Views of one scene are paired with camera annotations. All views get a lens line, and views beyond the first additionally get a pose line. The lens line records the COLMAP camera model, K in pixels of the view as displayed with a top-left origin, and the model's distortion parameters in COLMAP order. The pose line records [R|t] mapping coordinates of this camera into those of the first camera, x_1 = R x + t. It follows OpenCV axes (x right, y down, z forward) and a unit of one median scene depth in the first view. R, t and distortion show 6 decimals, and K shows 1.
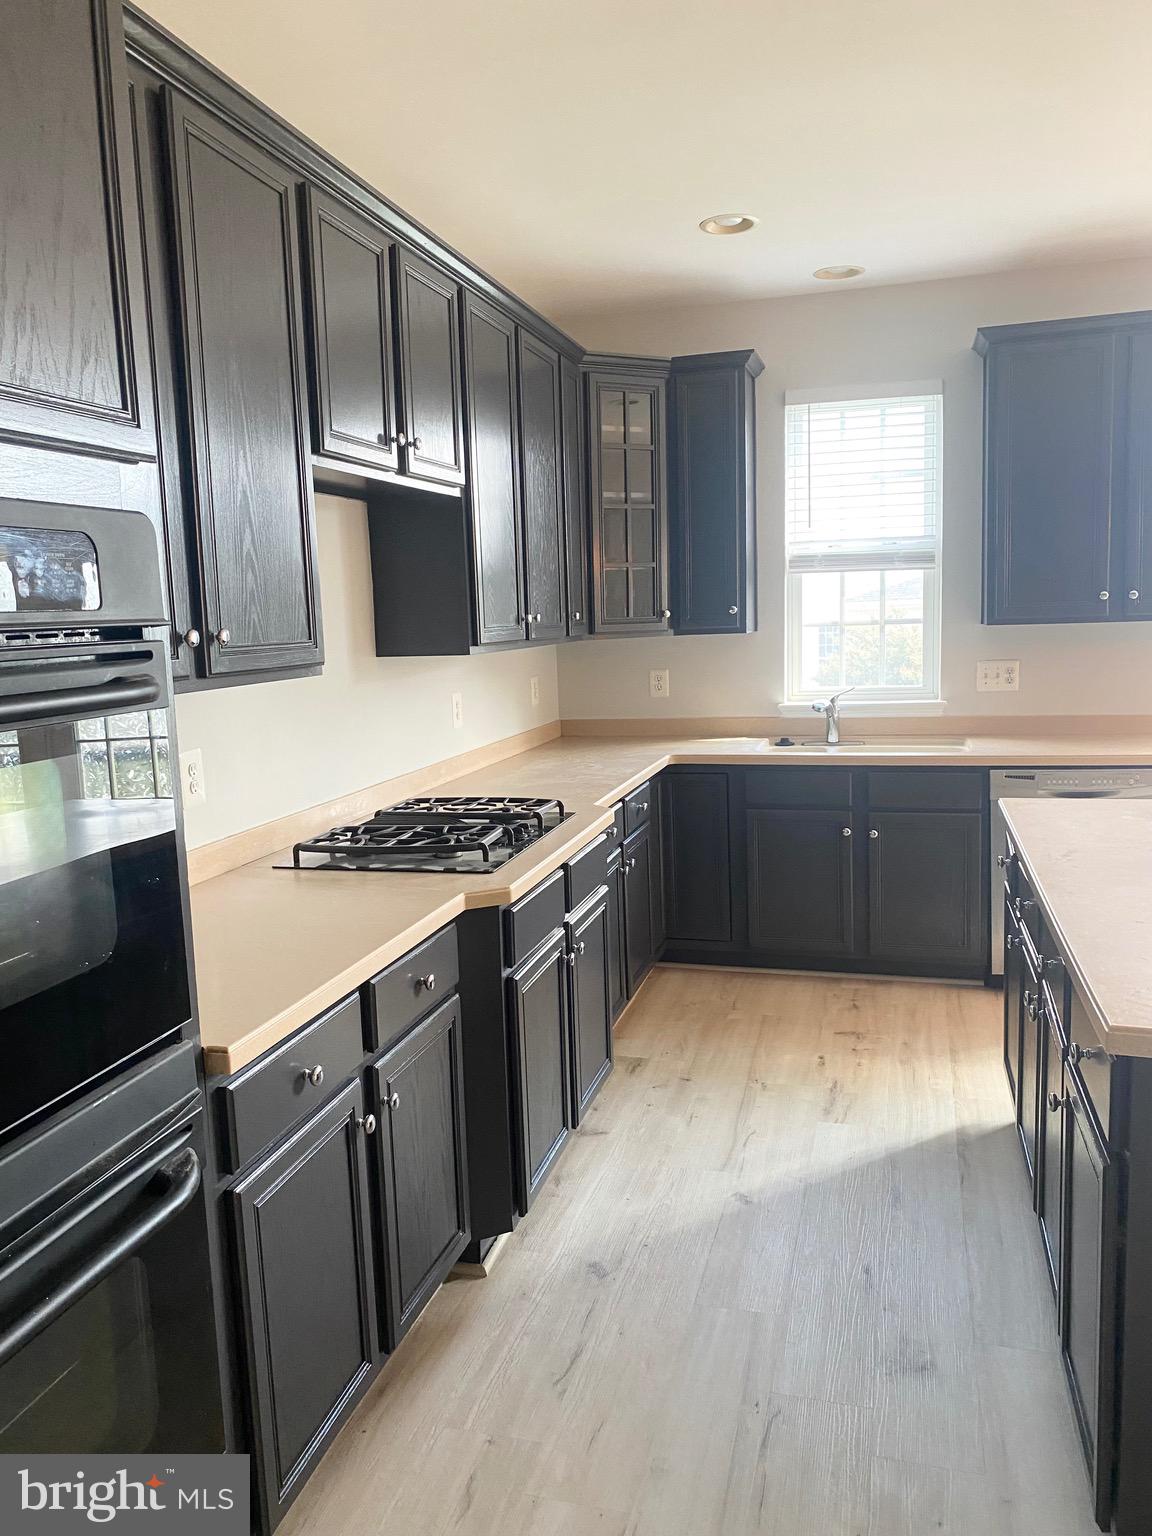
lens RADIAL K [[1173.8, 0, 573.1], [0, 1173.8, 766.1], [0, 0, 1]] dist [0.045178, -0.052245]
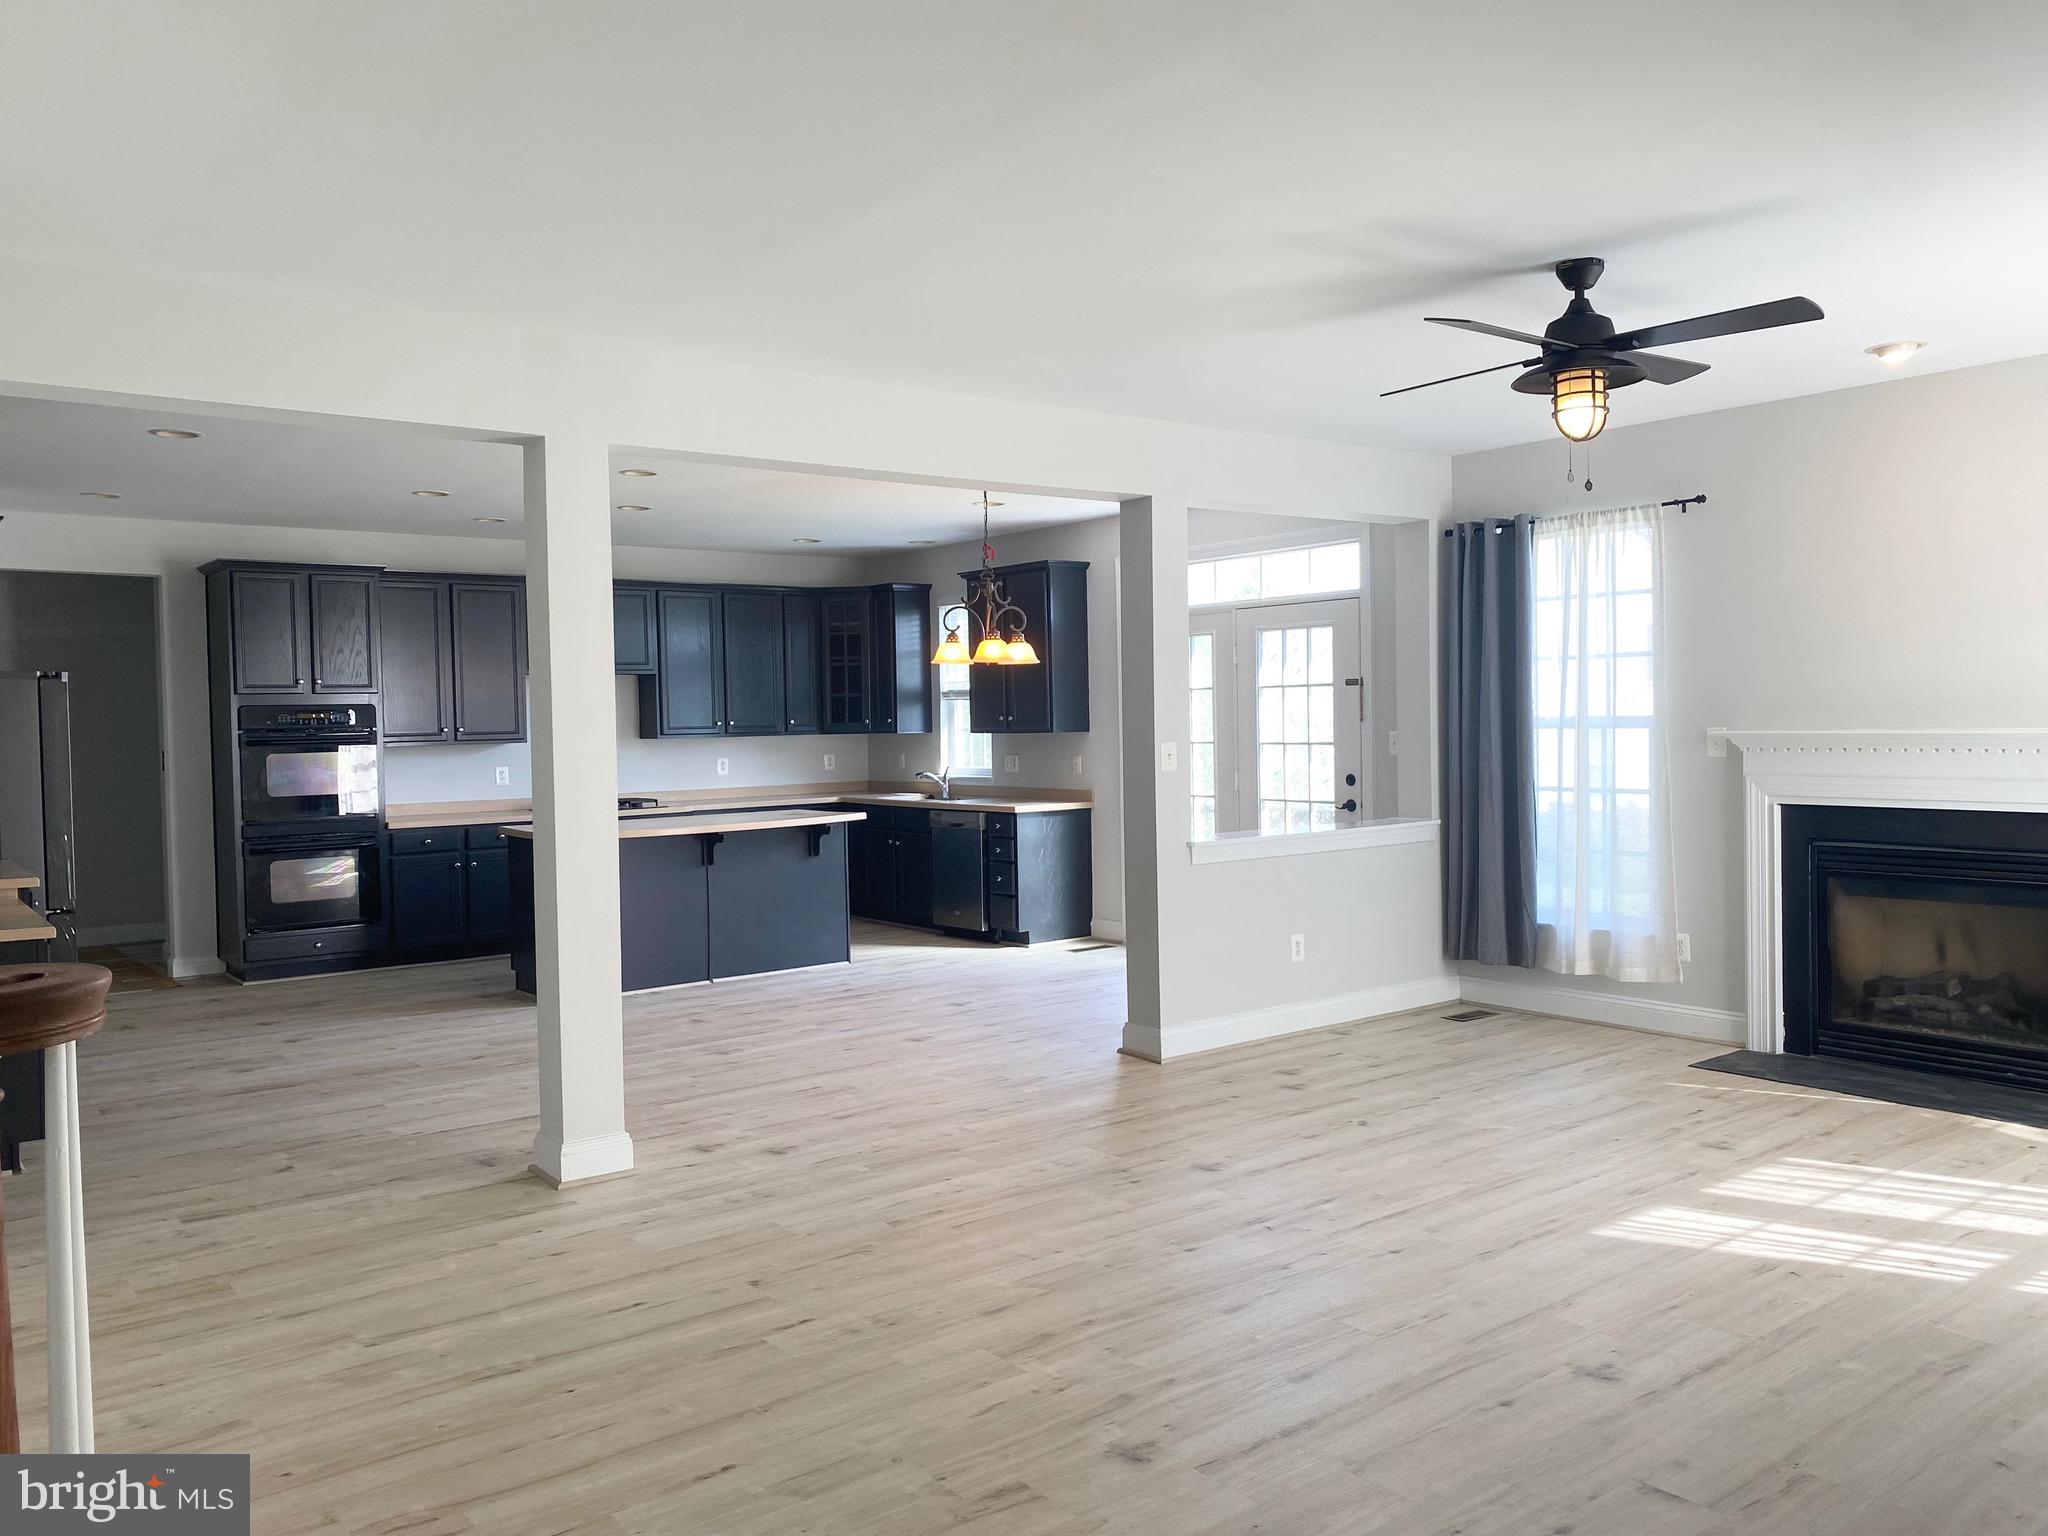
lens RADIAL K [[1565.0, 0, 1026.4], [0, 1565.0, 762.0], [0, 0, 1]] dist [0.045178, -0.052245]
pose [[0.801134, 0.037721, -0.597295, 1.724673], [-0.087752, 0.994629, -0.054885, 0.043989], [0.592016, 0.096384, 0.800142, -0.789116]]
